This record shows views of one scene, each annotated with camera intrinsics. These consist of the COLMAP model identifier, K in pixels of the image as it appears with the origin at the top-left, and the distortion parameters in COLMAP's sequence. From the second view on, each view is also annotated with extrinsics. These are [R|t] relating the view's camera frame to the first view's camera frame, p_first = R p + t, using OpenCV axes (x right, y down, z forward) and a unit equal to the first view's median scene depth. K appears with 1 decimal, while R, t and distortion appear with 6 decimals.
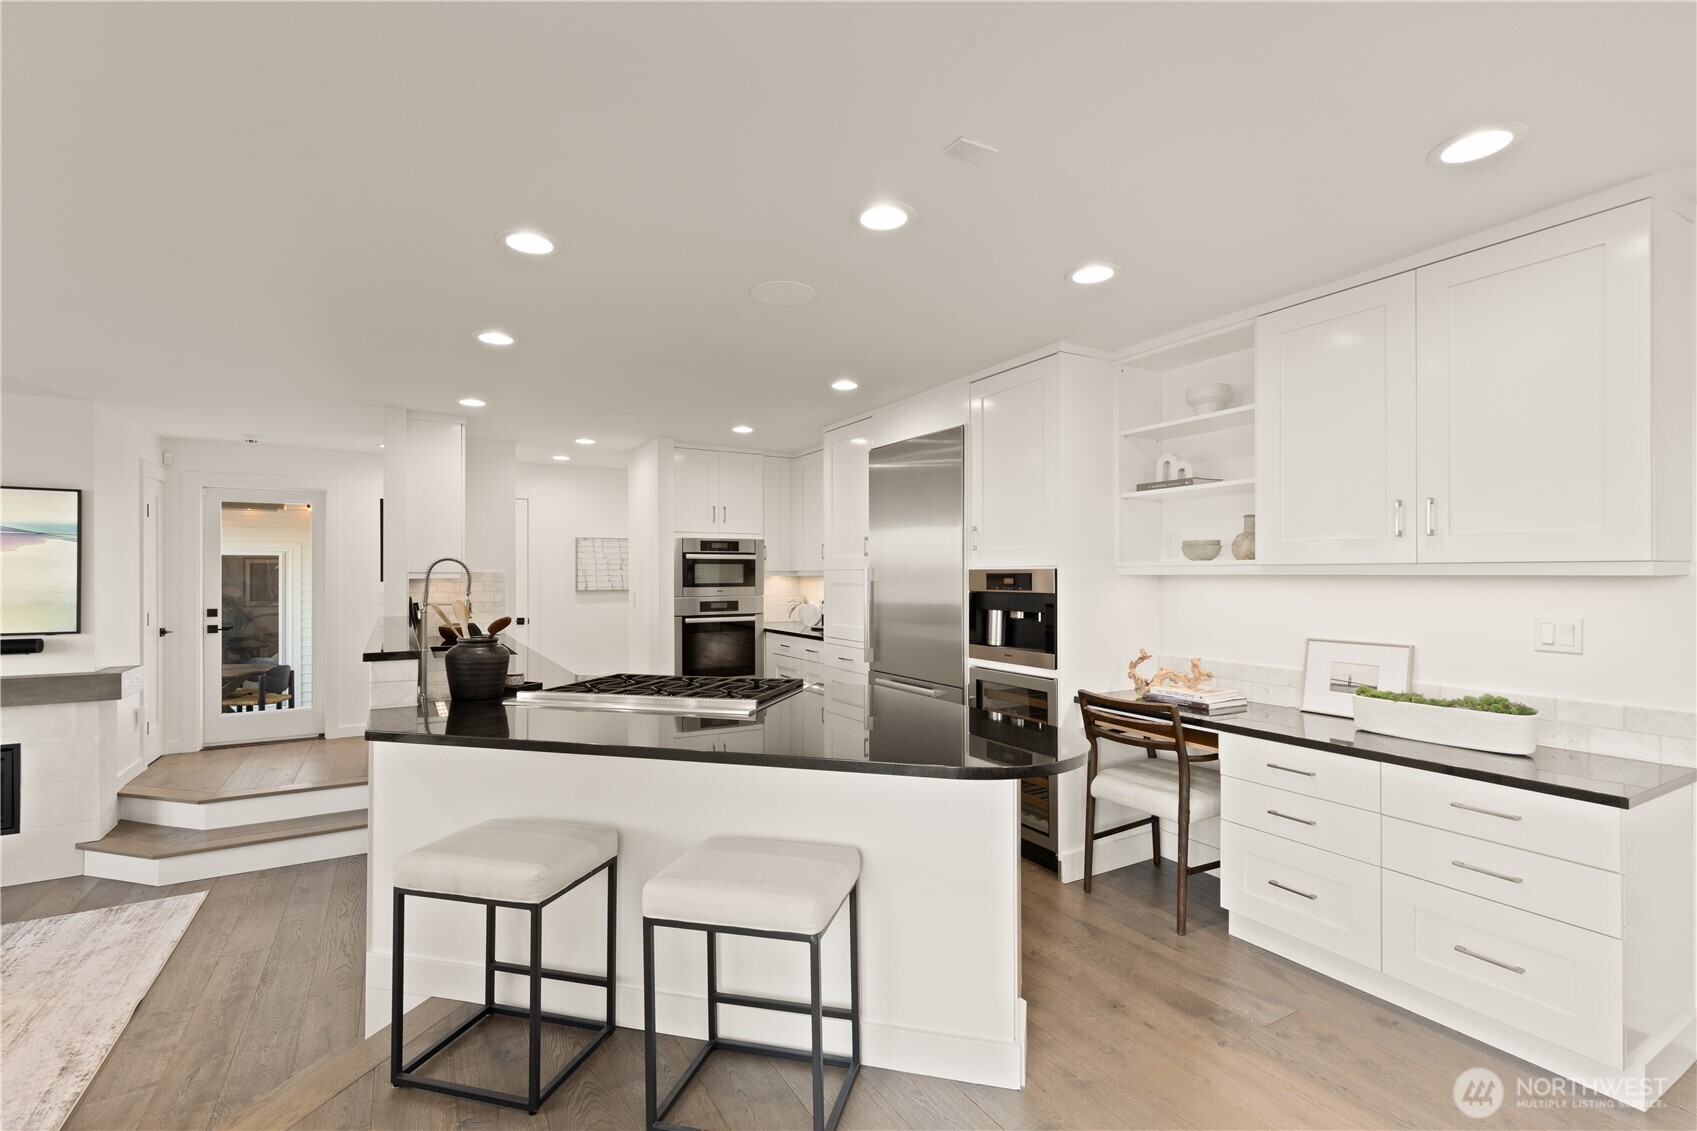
lens RADIAL K [[748.7, 0, 846.2], [0, 748.7, 571.3], [0, 0, 1]] dist [-0.002041, -0.000142]
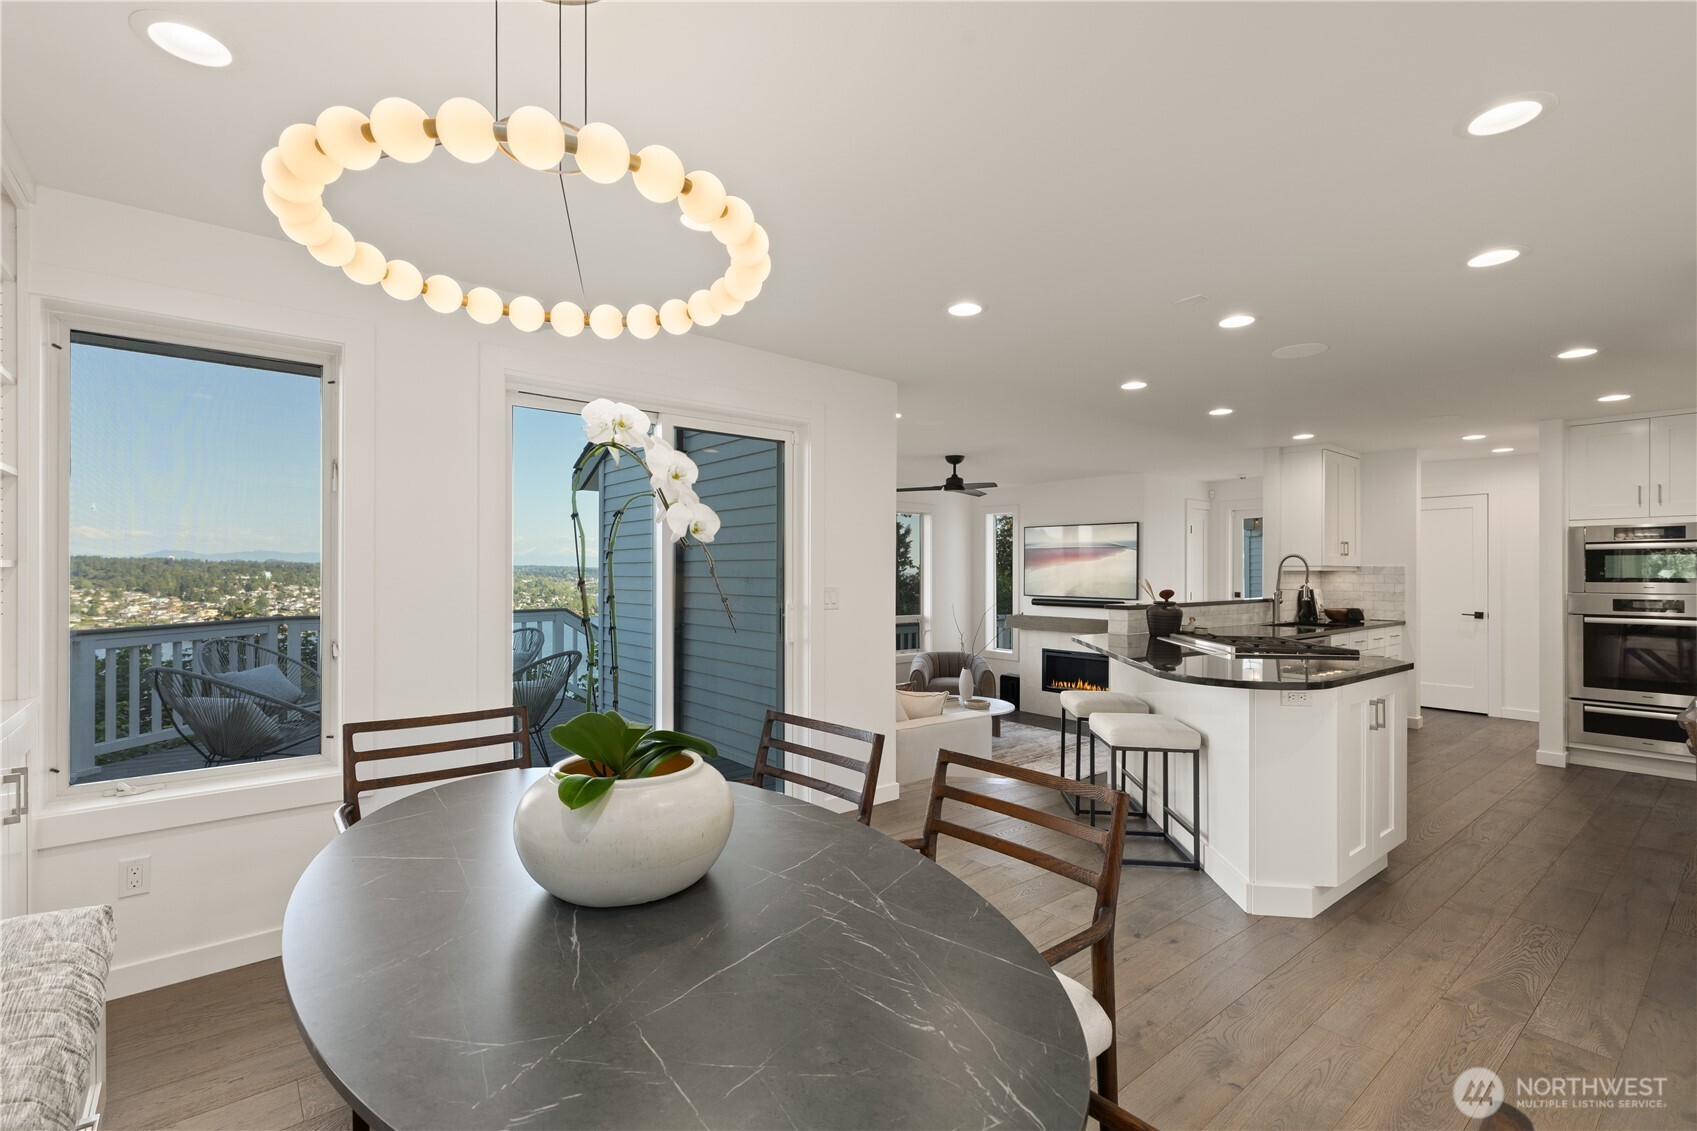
lens RADIAL K [[772.5, 0, 844.3], [0, 772.5, 571.1], [0, 0, 1]] dist [0.017353, 0.000092]
pose [[0.158735, 0.001211, -0.987320, 0.725156], [0.001699, 0.999997, 0.001500, 0.007399], [0.987320, -0.001915, 0.158733, -0.016300]]
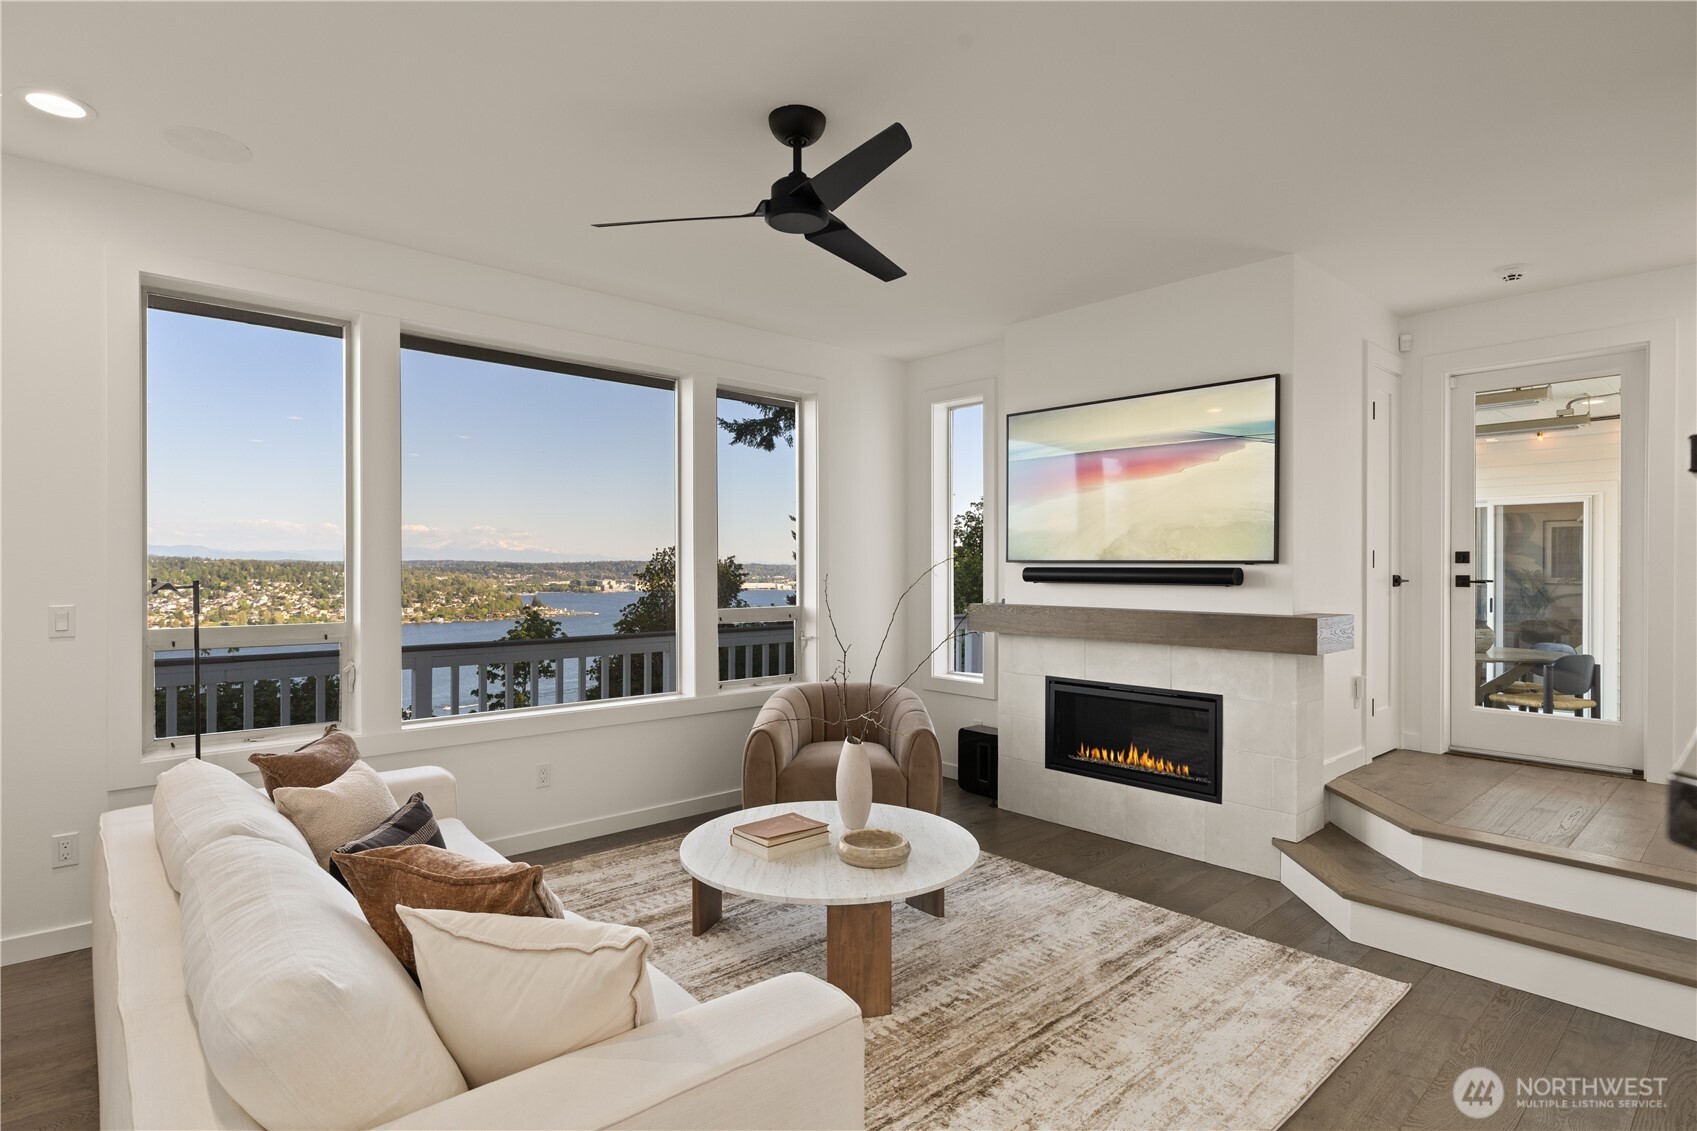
lens RADIAL K [[872.7, 0, 850.0], [0, 872.7, 570.7], [0, 0, 1]] dist [0.000557, 0.001342]
pose [[0.205745, 0.005841, -0.978588, -0.239584], [0.002997, 0.999974, 0.006599, 0.081397], [0.978601, -0.004291, 0.205722, 0.381125]]
